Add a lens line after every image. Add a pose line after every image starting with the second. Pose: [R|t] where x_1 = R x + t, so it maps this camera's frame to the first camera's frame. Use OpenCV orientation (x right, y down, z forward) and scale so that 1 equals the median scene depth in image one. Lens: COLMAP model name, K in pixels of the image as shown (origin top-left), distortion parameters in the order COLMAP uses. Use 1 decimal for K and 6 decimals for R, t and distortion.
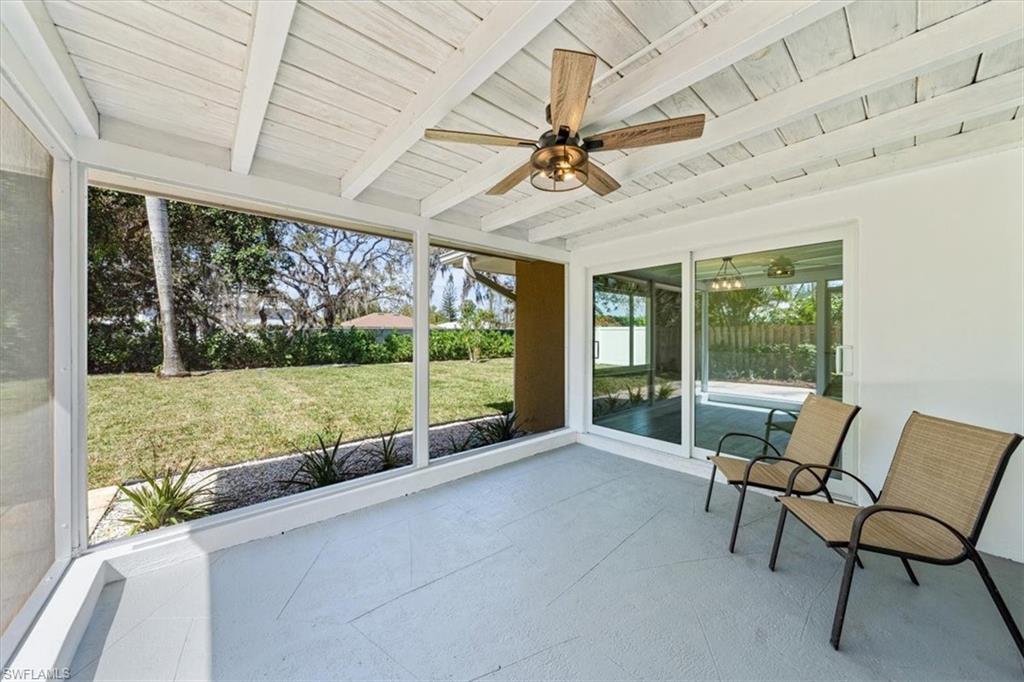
lens RADIAL K [[352.6, 0, 517.0], [0, 352.6, 345.5], [0, 0, 1]] dist [-0.002864, -0.000066]
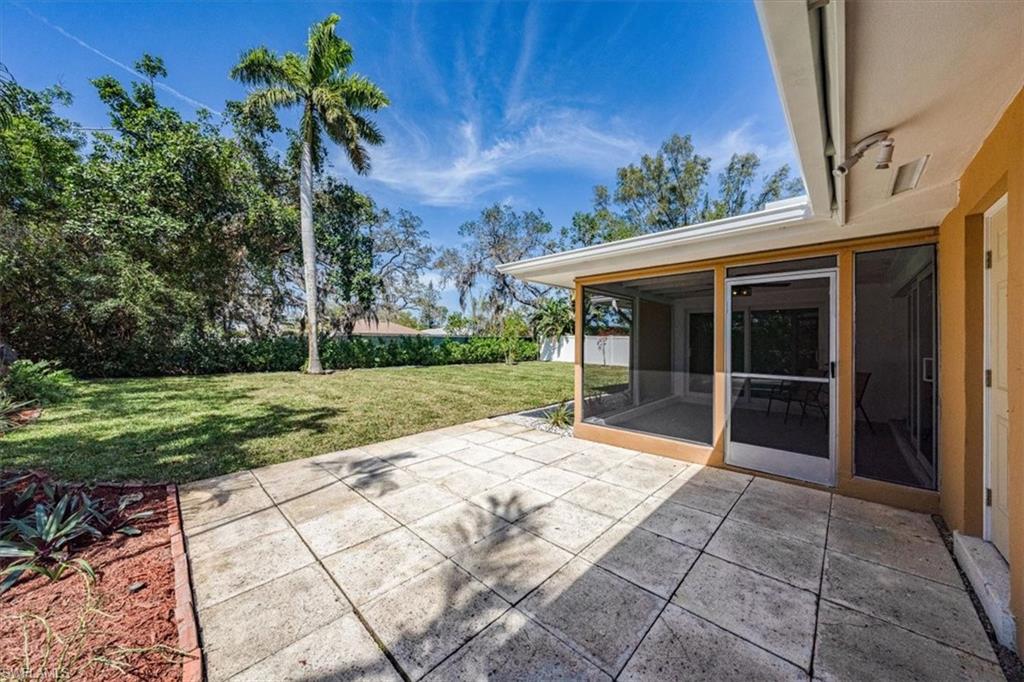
lens RADIAL K [[352.6, 0, 512.5], [0, 352.6, 340.3], [0, 0, 1]] dist [-0.002864, -0.000066]
pose [[0.995711, 0.005046, 0.092379, -0.293616], [-0.002080, 0.999480, -0.032177, 0.003960], [-0.092493, 0.031847, 0.995204, -0.259226]]
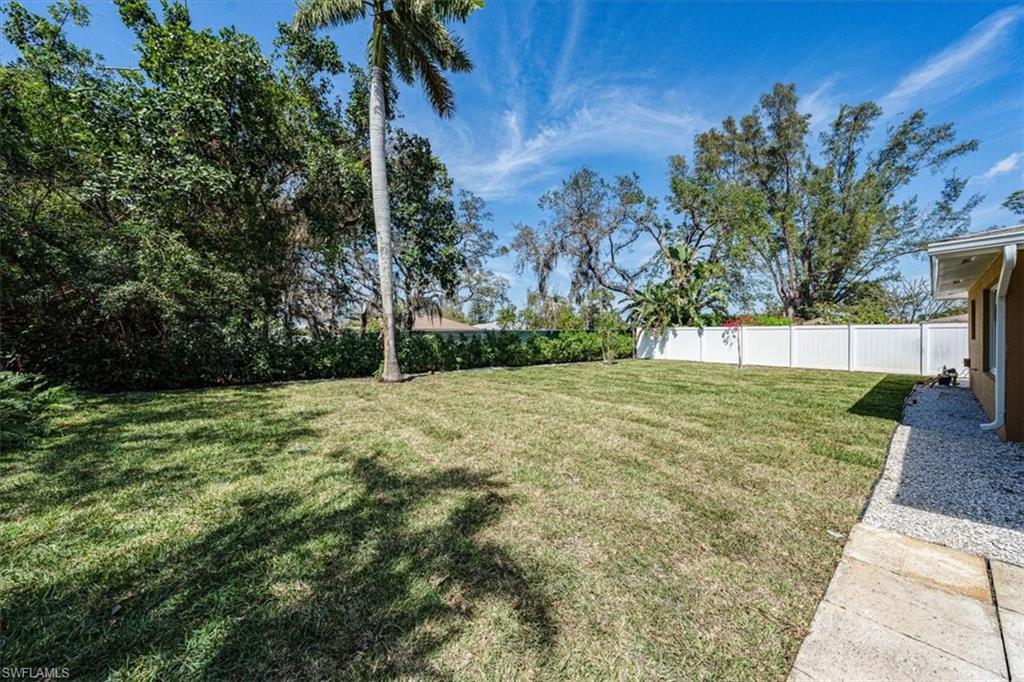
lens RADIAL K [[352.6, 0, 508.5], [0, 352.6, 339.0], [0, 0, 1]] dist [-0.002864, -0.000066]
pose [[0.999321, -0.009643, -0.035558, -0.475796], [0.008884, 0.999731, -0.021442, -0.003559], [0.035755, 0.021112, 0.999138, 0.033056]]
